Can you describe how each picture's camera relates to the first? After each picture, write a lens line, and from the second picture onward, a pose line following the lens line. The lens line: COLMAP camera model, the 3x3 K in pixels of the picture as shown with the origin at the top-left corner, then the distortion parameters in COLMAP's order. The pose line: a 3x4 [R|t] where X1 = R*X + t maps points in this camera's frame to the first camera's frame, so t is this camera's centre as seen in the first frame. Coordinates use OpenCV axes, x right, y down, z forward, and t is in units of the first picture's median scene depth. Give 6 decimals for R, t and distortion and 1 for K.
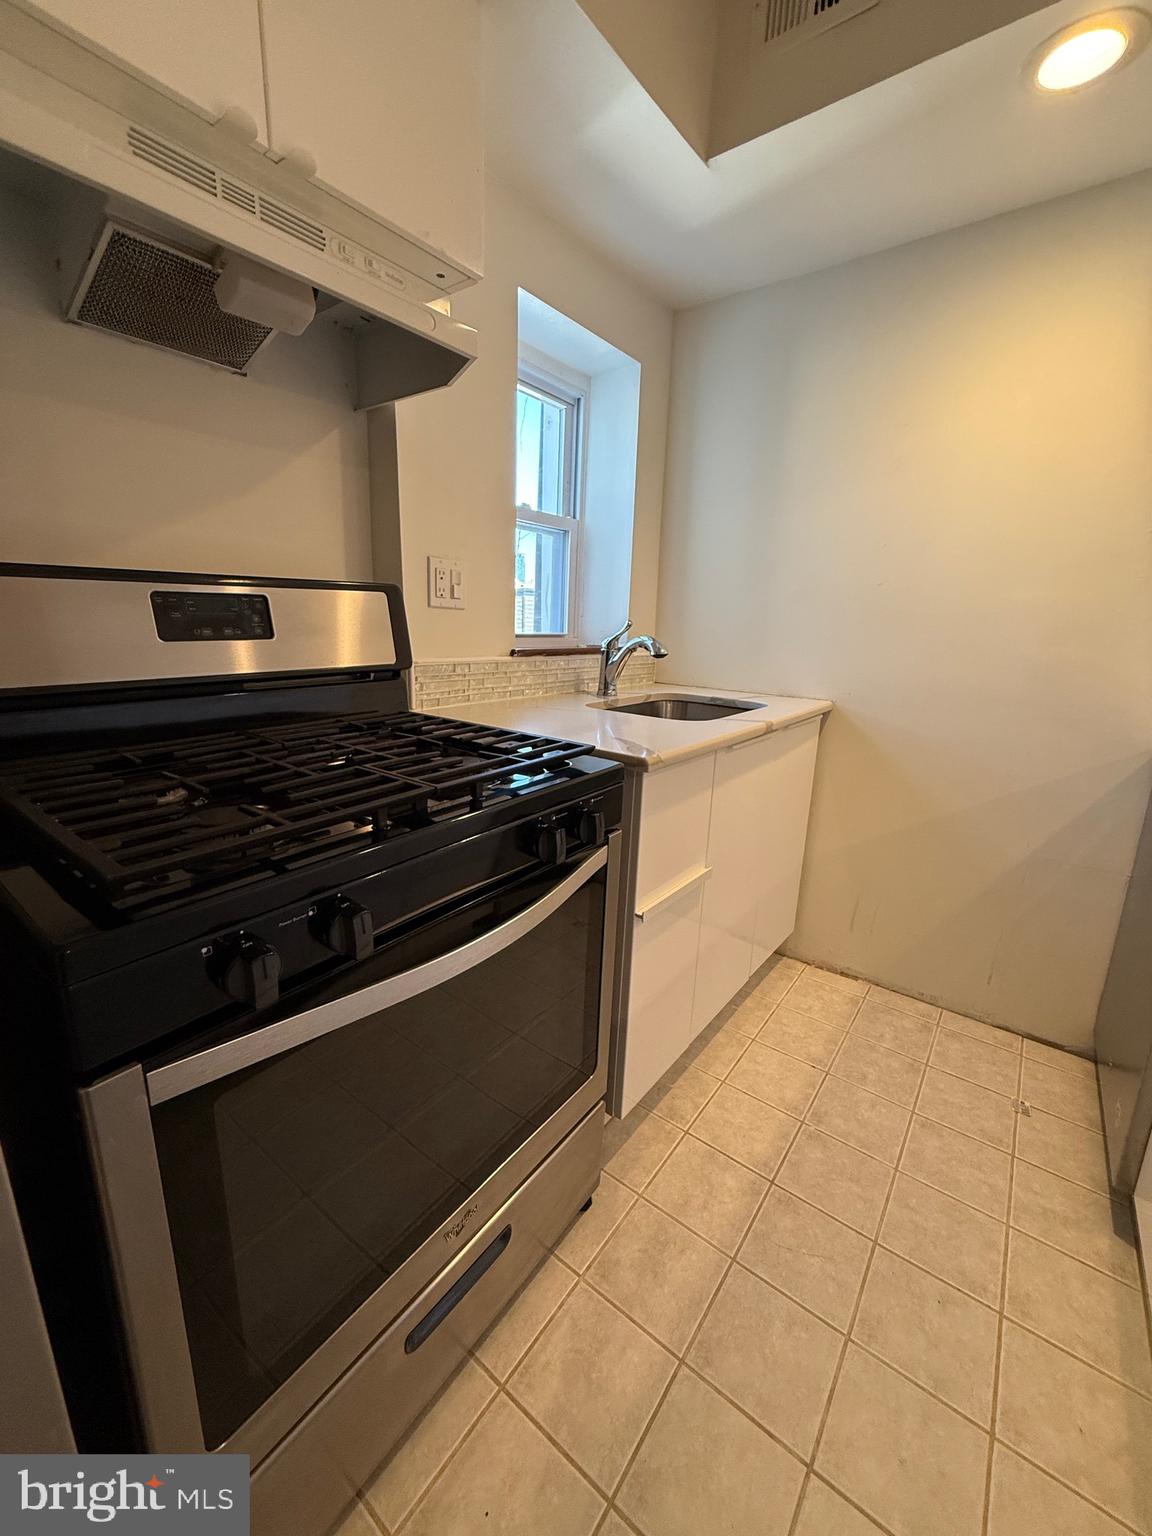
lens RADIAL K [[622.6, 0, 586.5], [0, 622.6, 771.5], [0, 0, 1]] dist [-0.000764, 0.000028]
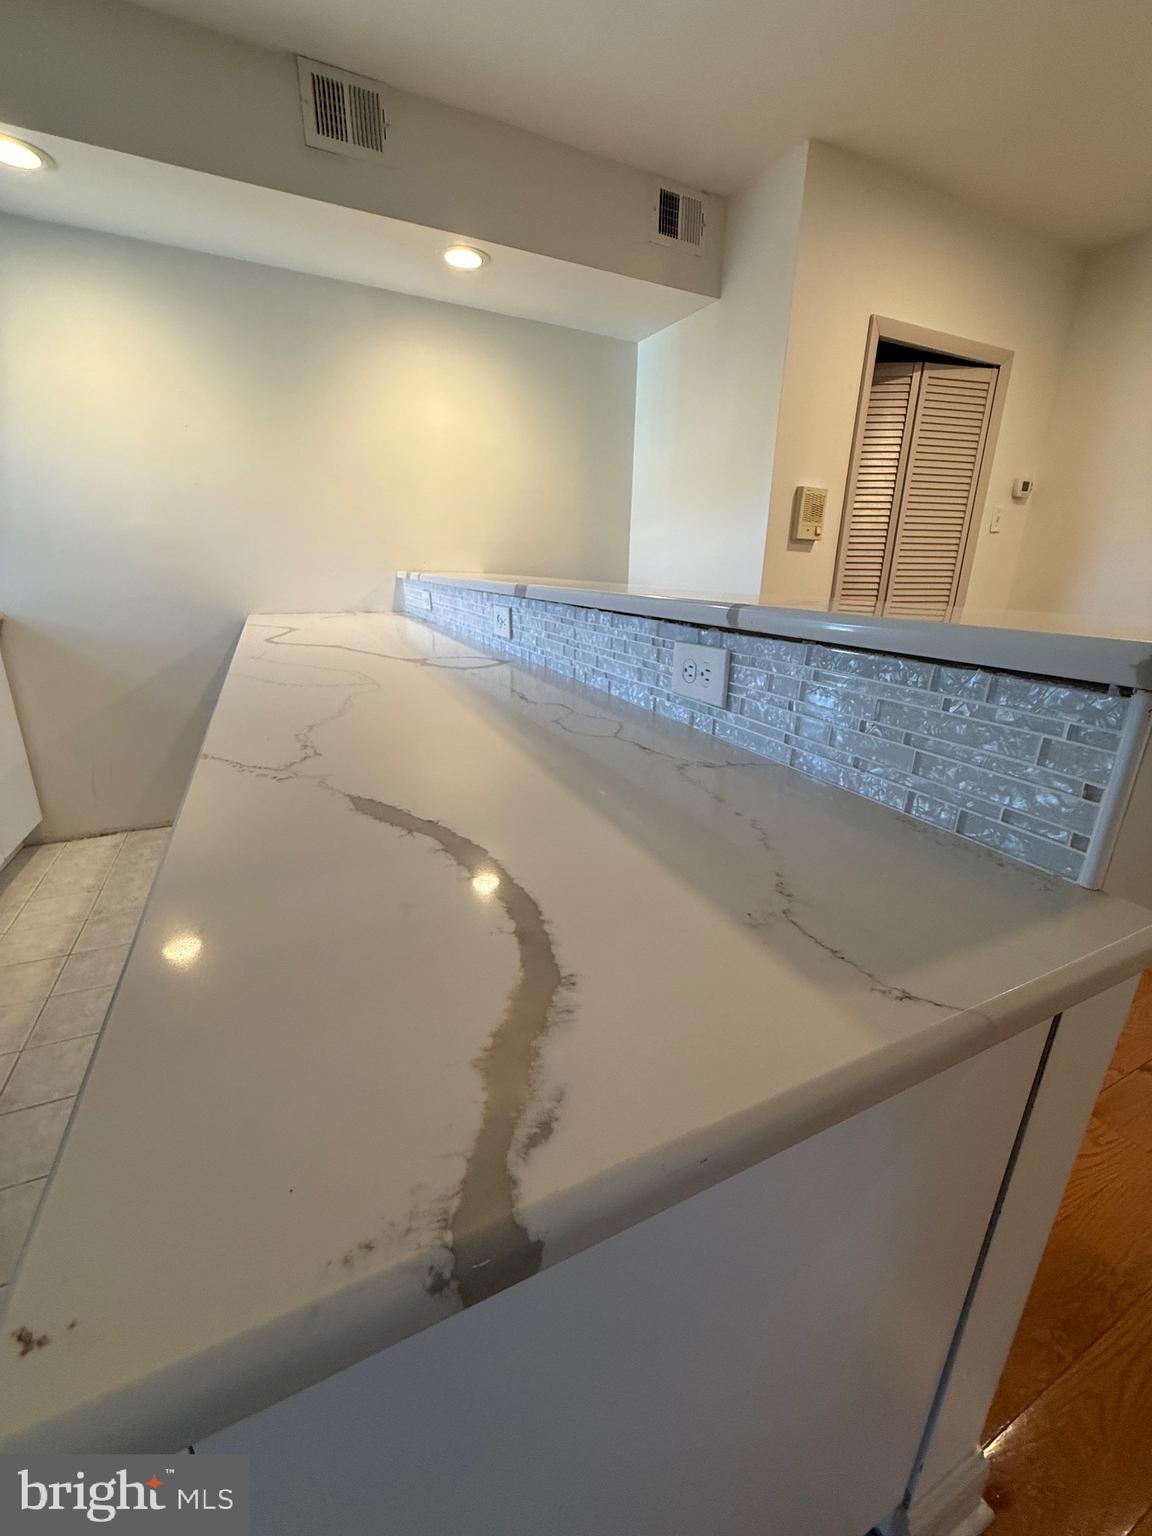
lens RADIAL K [[620.2, 0, 578.0], [0, 620.2, 762.4], [0, 0, 1]] dist [-0.000297, 0.000173]
pose [[0.477347, -0.285090, 0.831182, -0.133765], [0.201472, 0.956216, 0.212271, 0.134343], [-0.855306, 0.066133, 0.513885, -0.507778]]
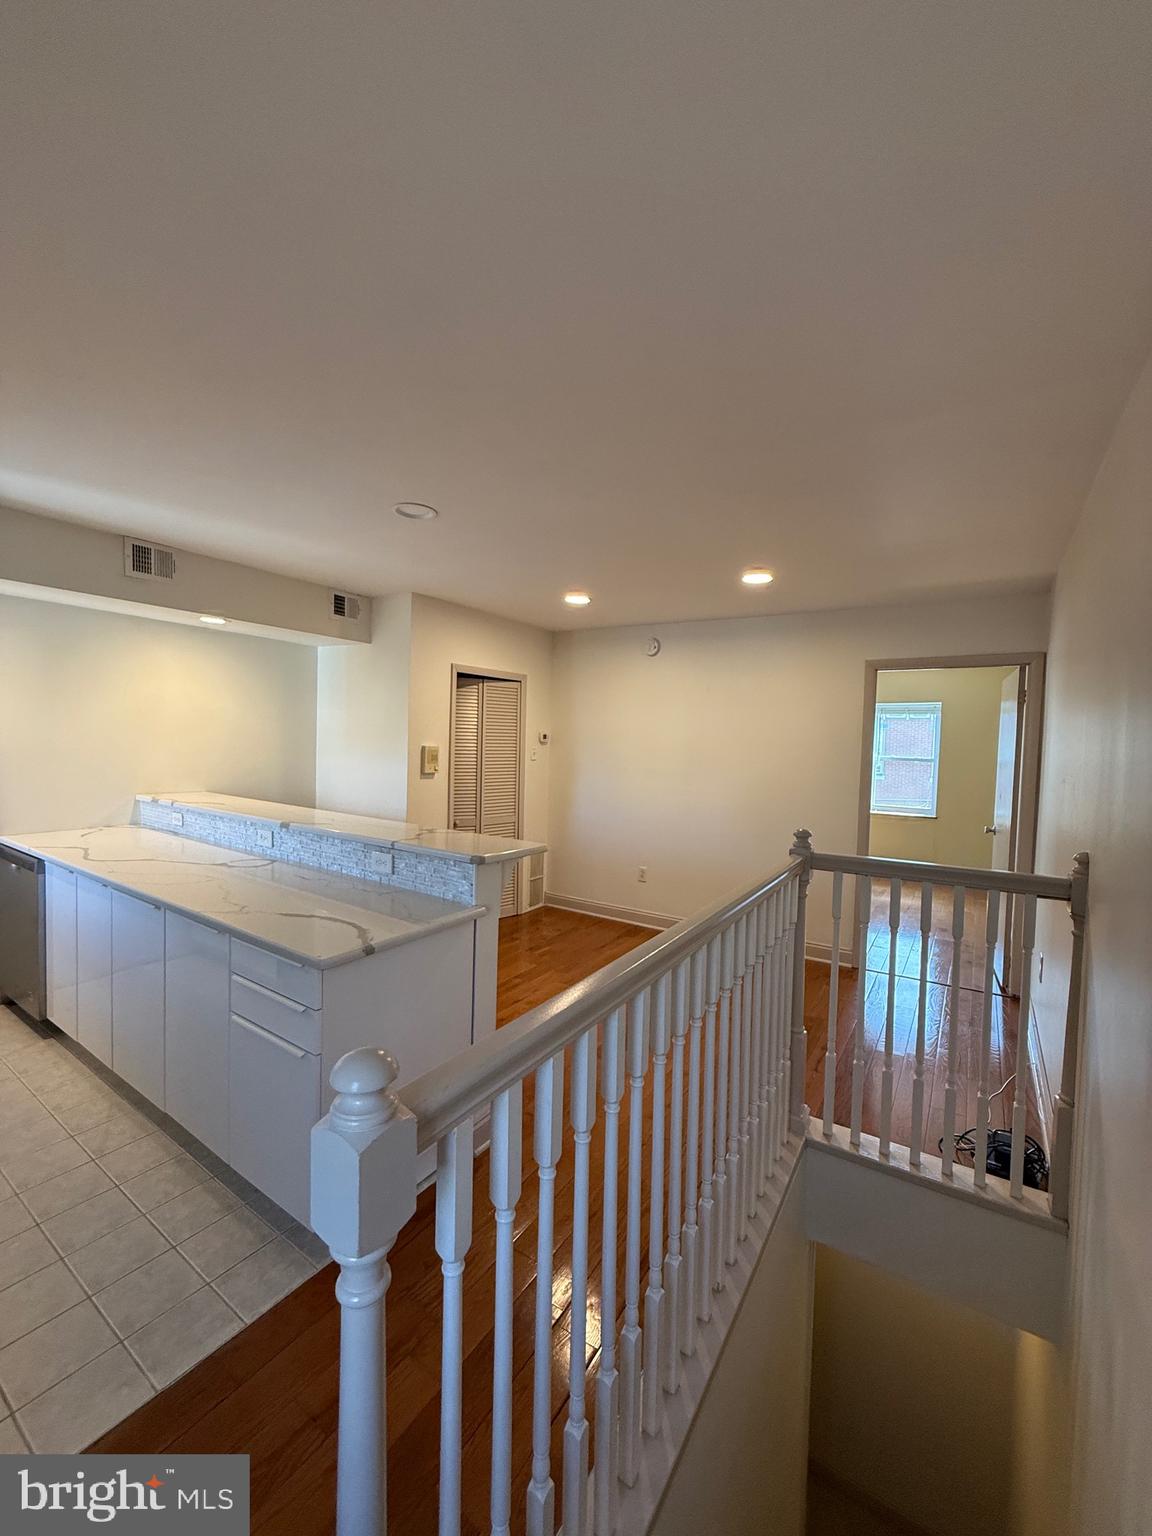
lens RADIAL K [[610.2, 0, 576.0], [0, 610.2, 768.0], [0, 0, 1]] dist [-0.001254, 0.000224]
pose [[-0.036582, -0.074311, 0.996564, -1.036776], [0.203328, 0.975818, 0.080228, -0.040579], [-0.978427, 0.205564, -0.020587, -0.786794]]
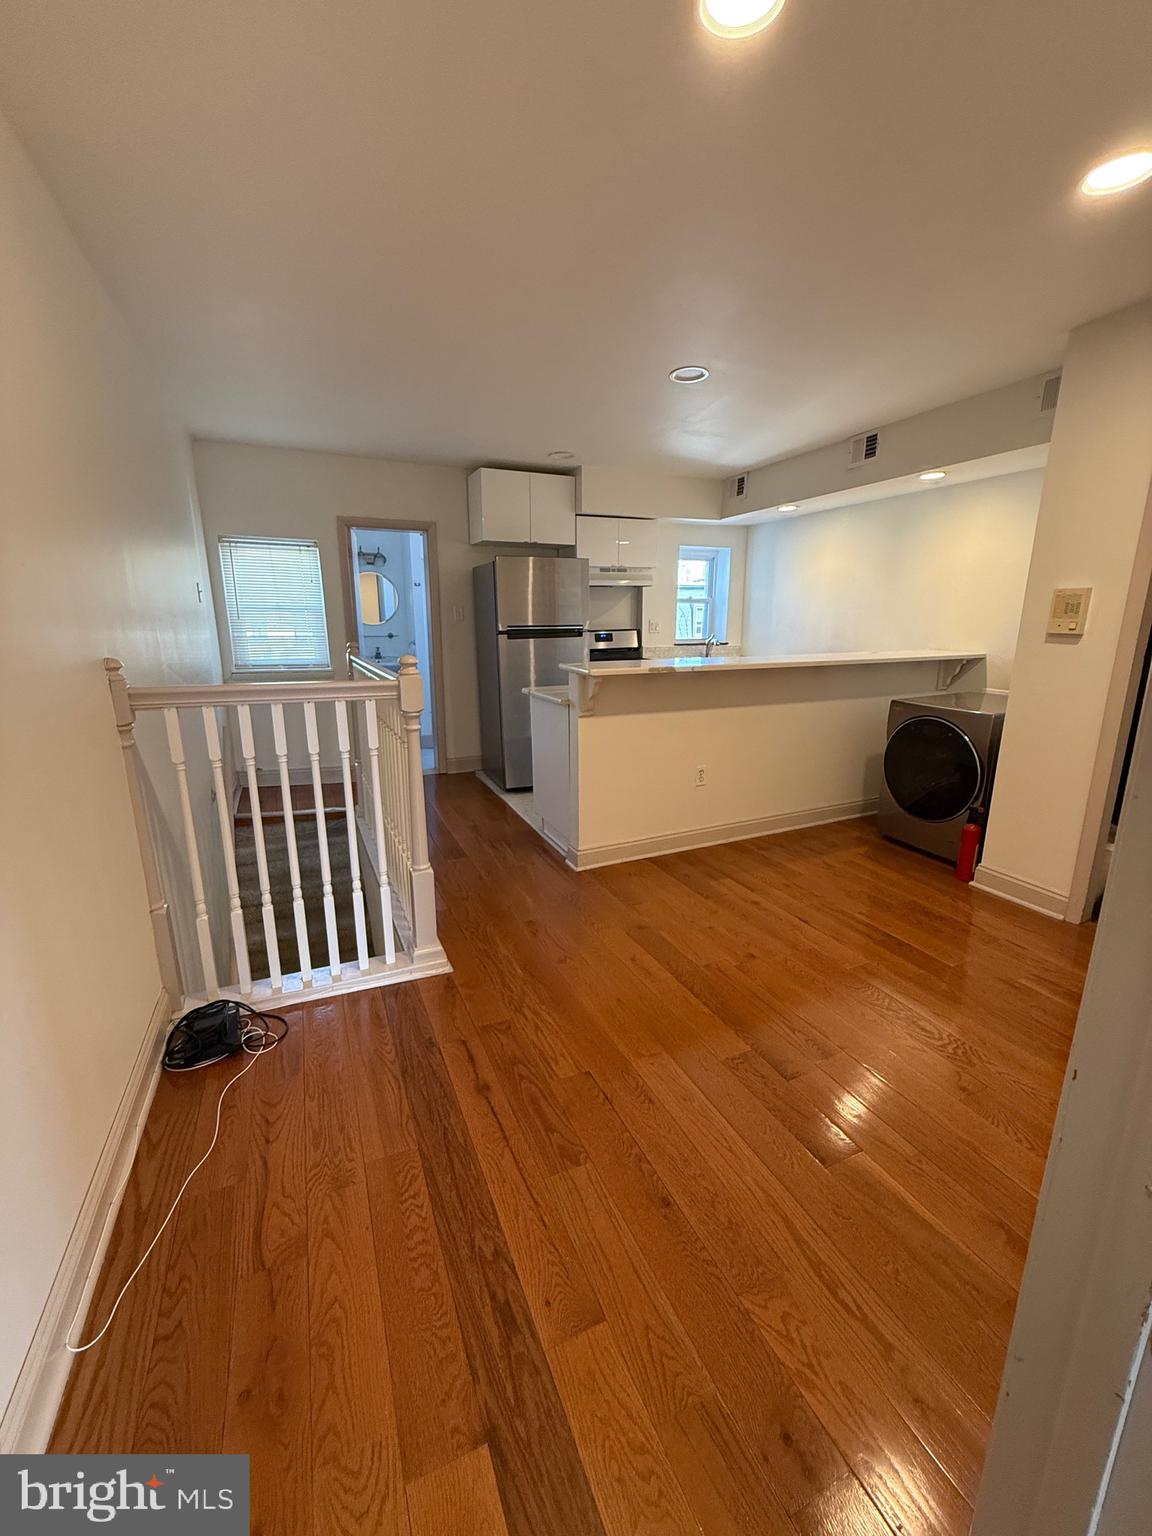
lens RADIAL K [[610.2, 0, 576.0], [0, 610.2, 768.0], [0, 0, 1]] dist [-0.001254, 0.000224]
pose [[0.863774, 0.088055, -0.496126, 1.105233], [-0.089195, 0.995783, 0.021444, 0.450350], [0.495922, 0.025729, 0.867986, -2.110419]]
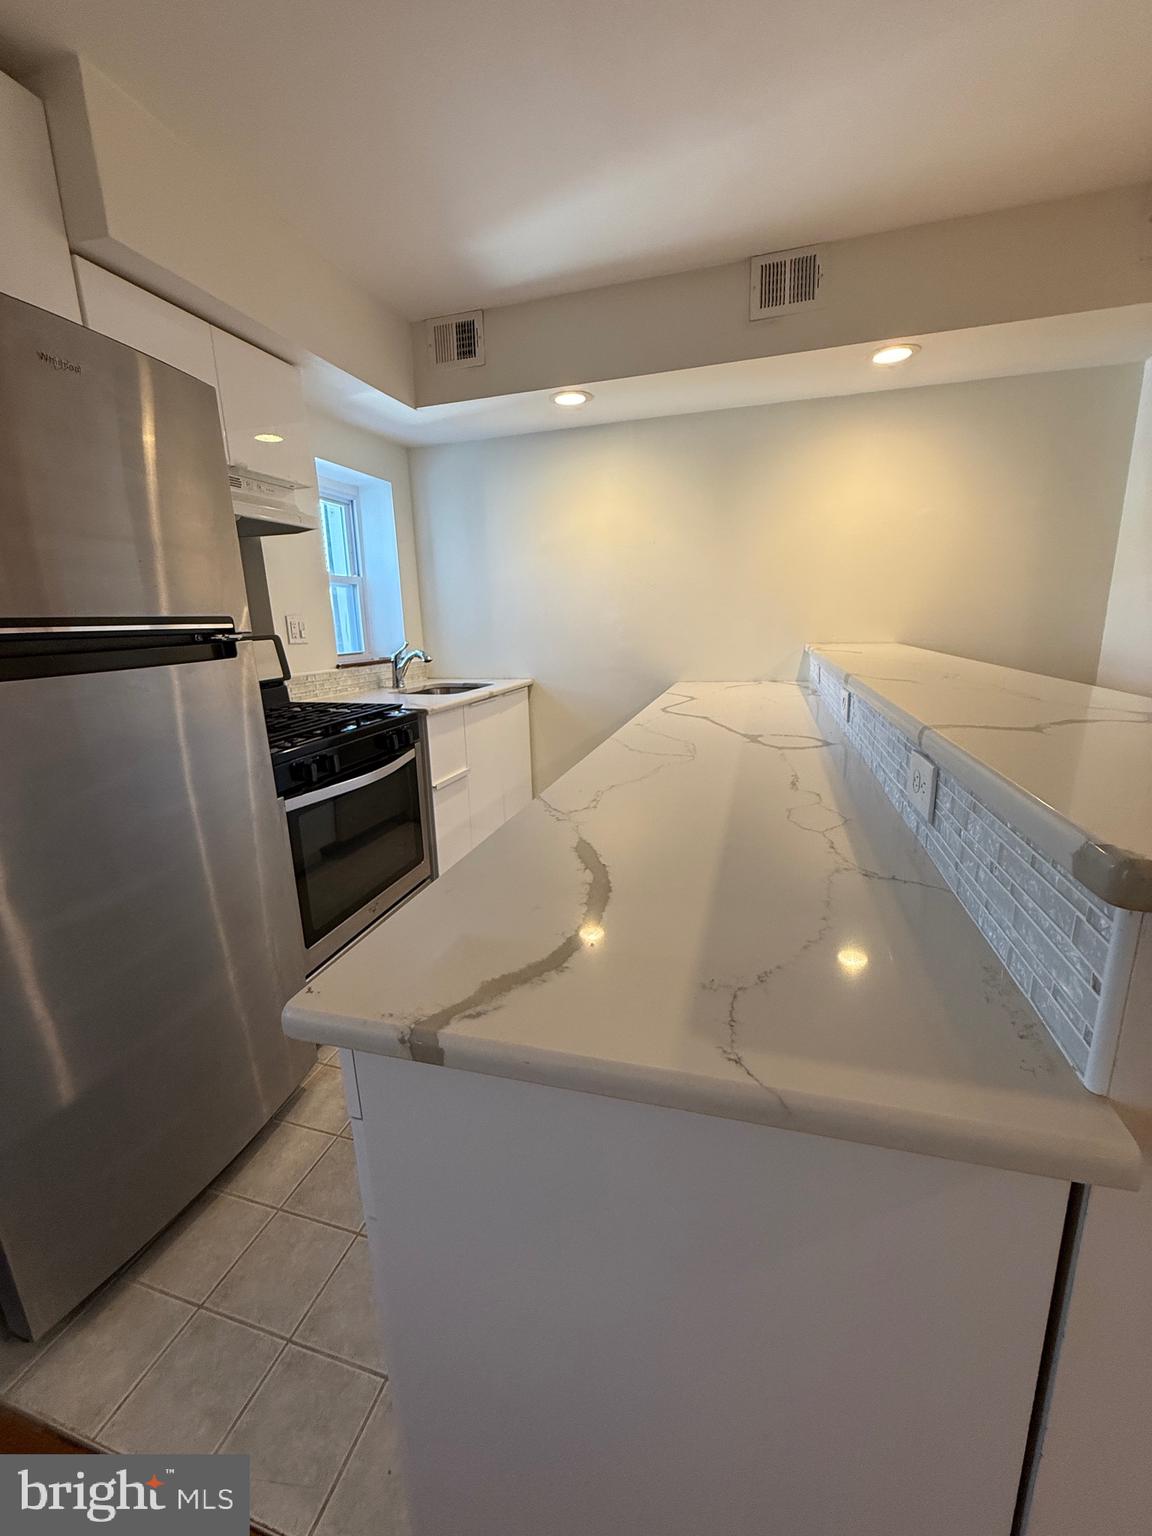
lens RADIAL K [[610.2, 0, 576.0], [0, 610.2, 768.0], [0, 0, 1]] dist [-0.001254, 0.000224]
pose [[0.938853, -0.135902, 0.316364, -0.071729], [0.136727, 0.990413, 0.019700, 0.129401], [-0.316008, 0.024760, 0.948433, -0.720801]]
